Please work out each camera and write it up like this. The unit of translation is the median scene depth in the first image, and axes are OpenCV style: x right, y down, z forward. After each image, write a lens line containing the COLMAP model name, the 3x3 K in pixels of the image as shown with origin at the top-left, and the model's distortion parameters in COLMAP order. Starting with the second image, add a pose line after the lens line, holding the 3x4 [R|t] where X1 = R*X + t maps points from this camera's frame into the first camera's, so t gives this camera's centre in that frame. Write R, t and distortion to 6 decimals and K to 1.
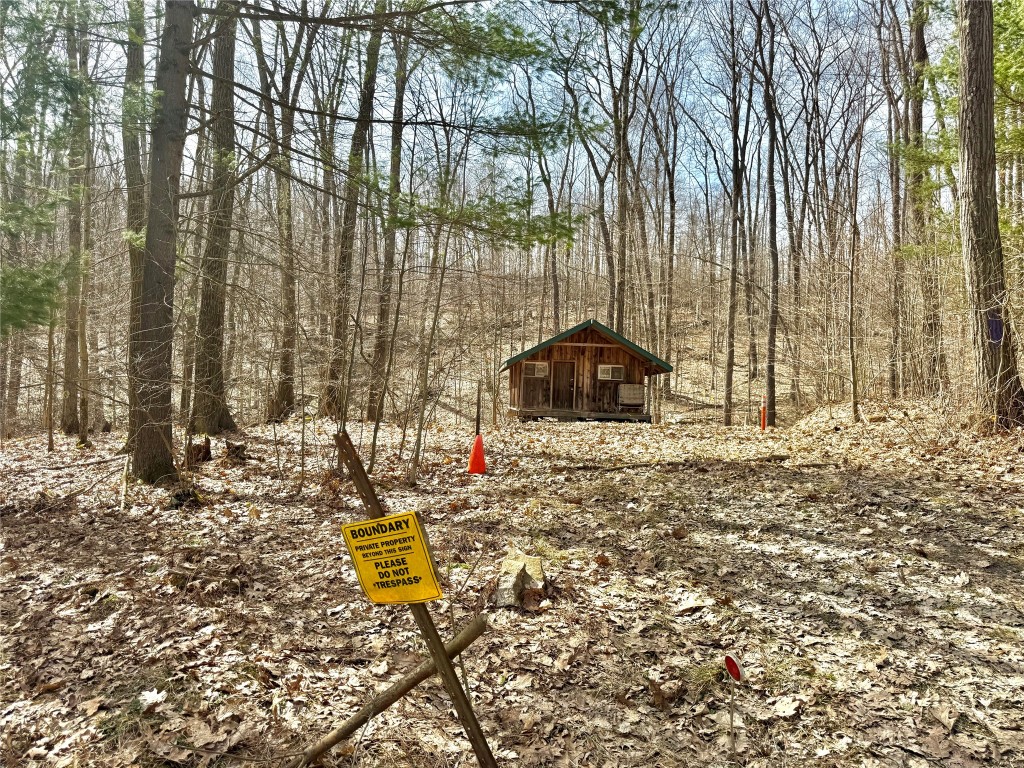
lens RADIAL K [[713.8, 0, 511.2], [0, 713.8, 382.9], [0, 0, 1]] dist [0.029410, -0.000655]
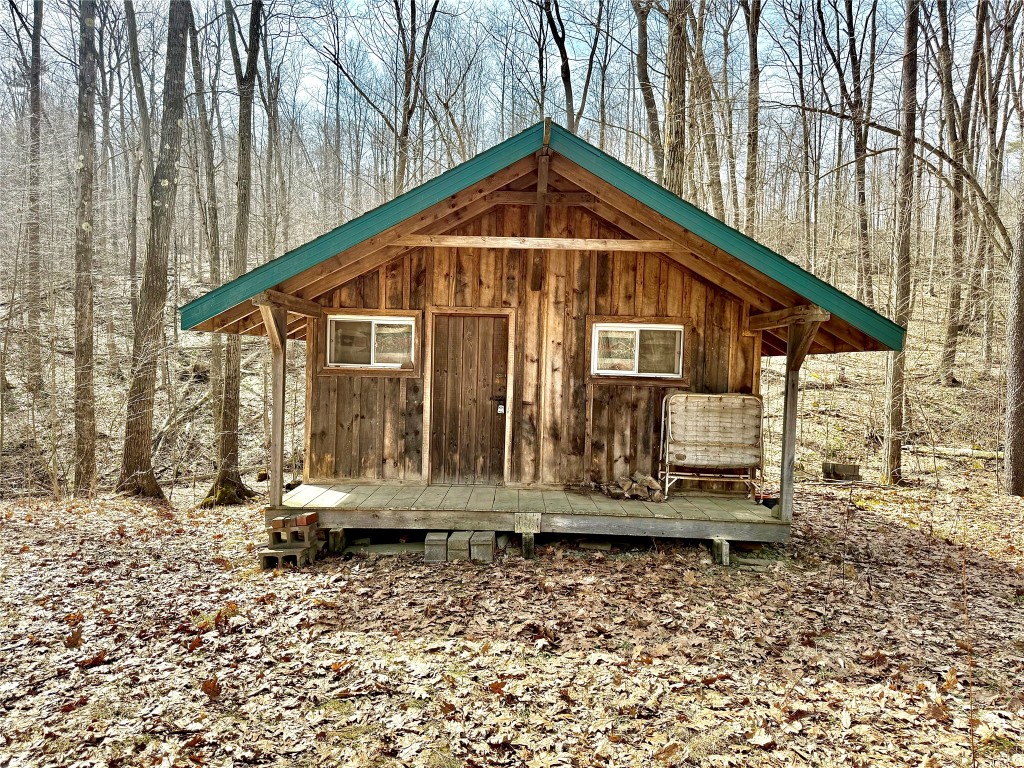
lens RADIAL K [[713.8, 0, 513.1], [0, 713.8, 387.4], [0, 0, 1]] dist [0.029410, -0.000655]
pose [[0.997920, -0.000247, -0.064470, 0.108840], [0.004314, 0.998007, 0.062950, -0.018082], [0.064326, -0.063097, 0.995932, 0.717782]]
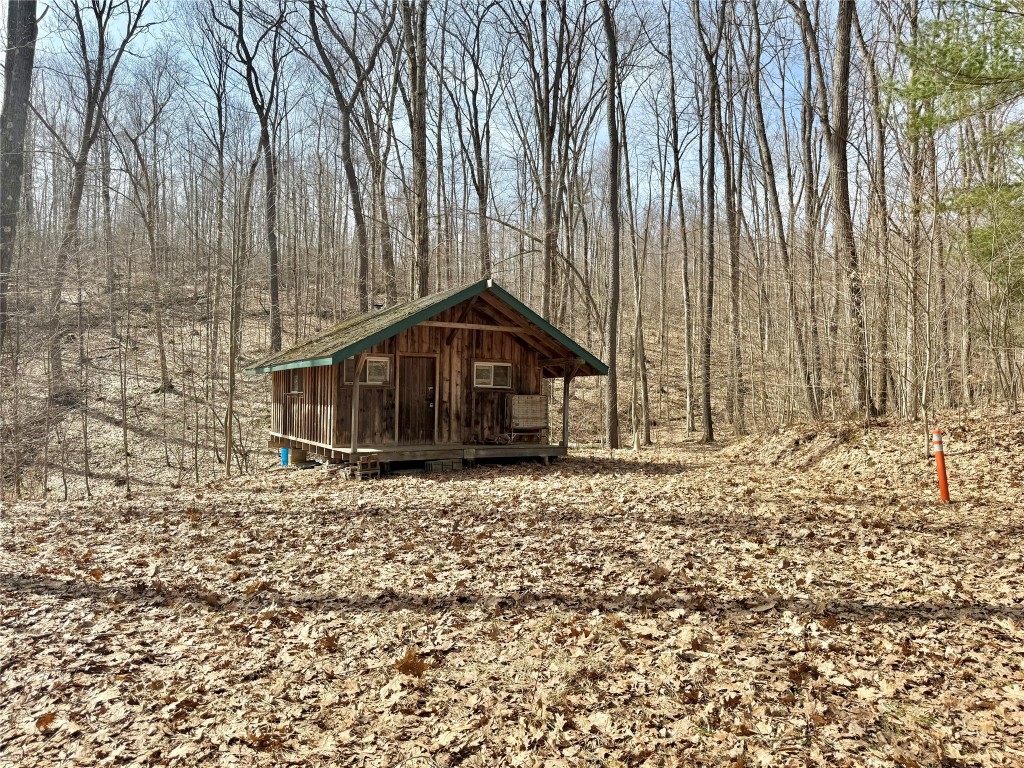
lens RADIAL K [[713.8, 0, 513.7], [0, 713.8, 384.8], [0, 0, 1]] dist [0.029410, -0.000655]
pose [[0.892882, -0.006701, 0.450241, -0.108579], [-0.000619, 0.999870, 0.016107, -0.016400], [-0.450291, -0.014660, 0.892762, 0.472441]]
